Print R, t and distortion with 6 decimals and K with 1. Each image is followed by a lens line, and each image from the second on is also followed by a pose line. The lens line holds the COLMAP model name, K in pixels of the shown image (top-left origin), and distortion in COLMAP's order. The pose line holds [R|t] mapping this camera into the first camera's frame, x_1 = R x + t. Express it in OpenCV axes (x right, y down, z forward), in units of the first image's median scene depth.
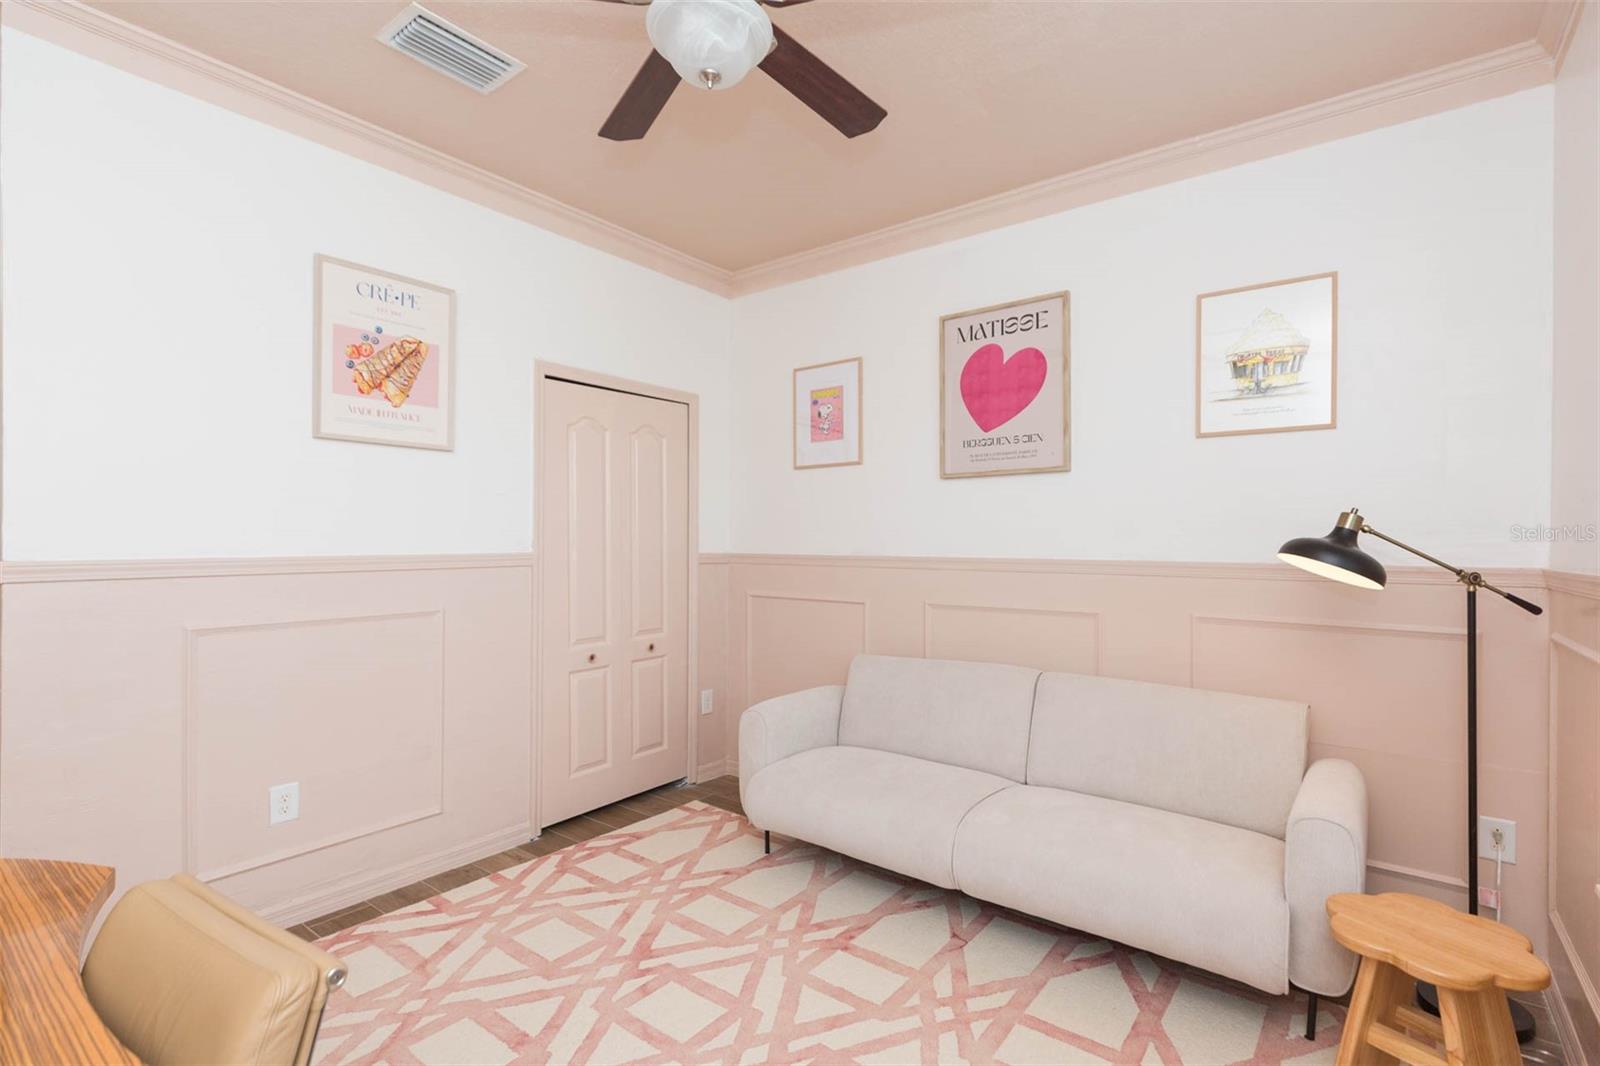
lens RADIAL K [[721.0, 0, 803.8], [0, 721.0, 536.0], [0, 0, 1]] dist [0.003308, -0.000019]
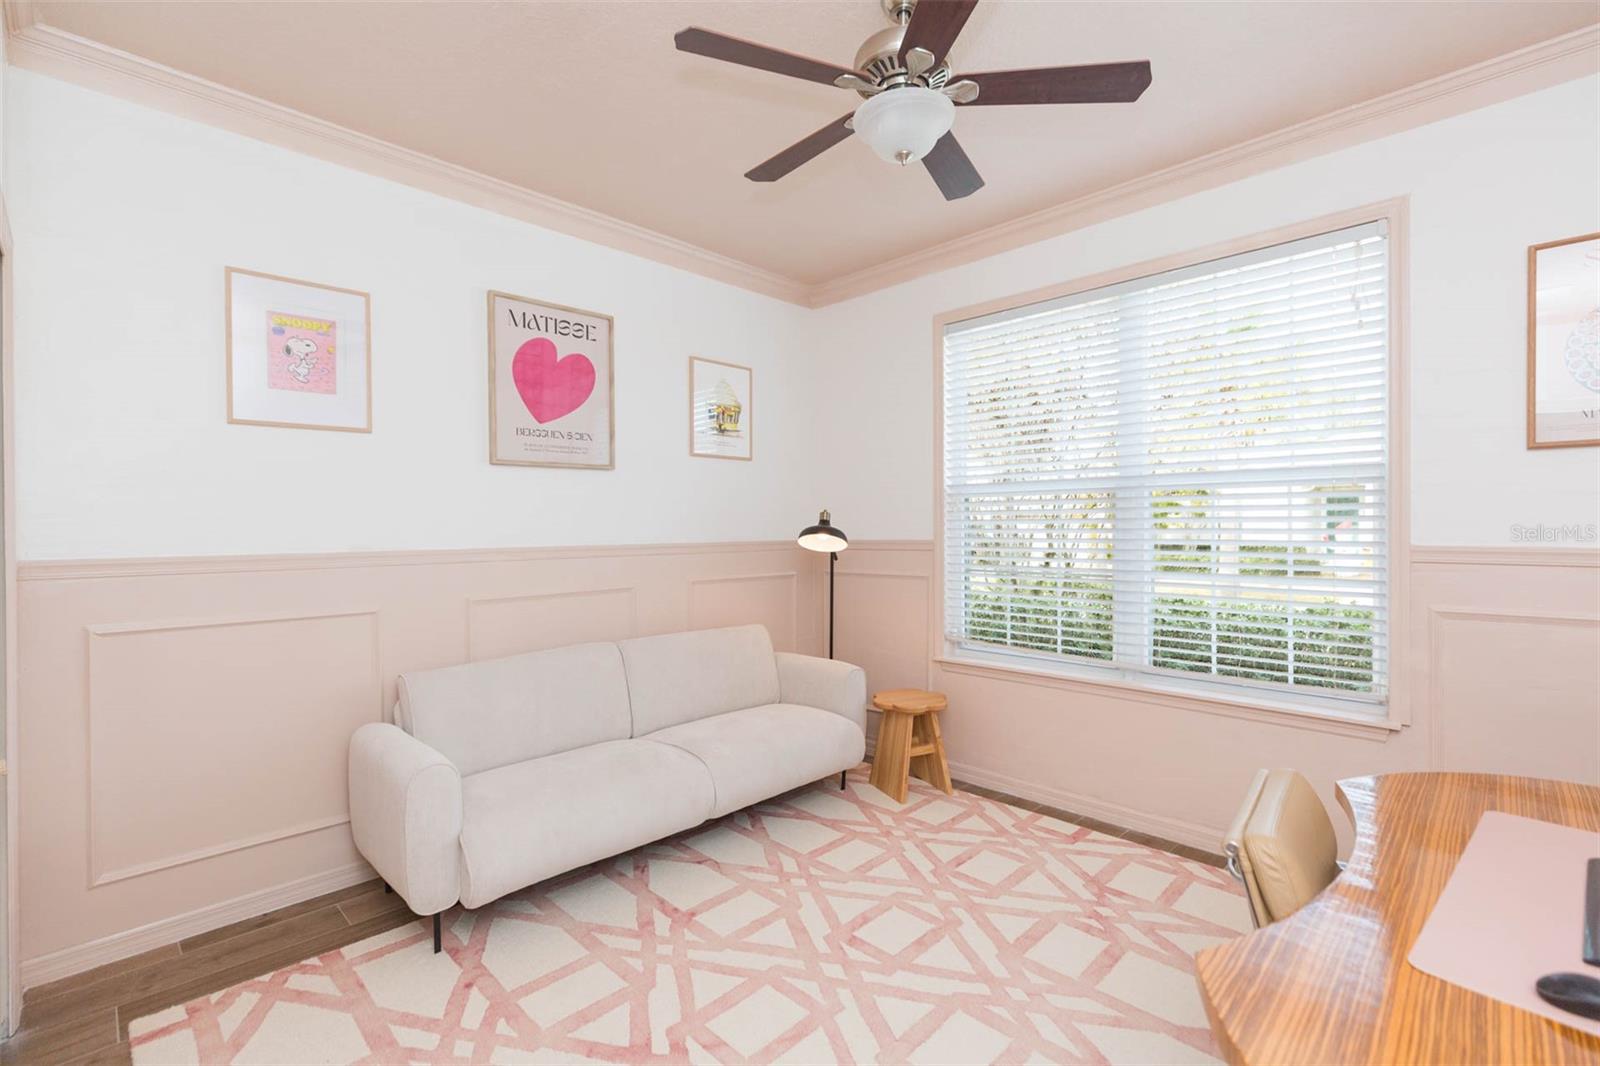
lens RADIAL K [[709.4, 0, 773.0], [0, 709.4, 529.6], [0, 0, 1]] dist [-0.002644, 0.007714]
pose [[0.165355, -0.008763, 0.986195, -0.838713], [0.002710, 0.999961, 0.008431, -0.002047], [-0.986230, 0.001278, 0.165372, 0.629274]]
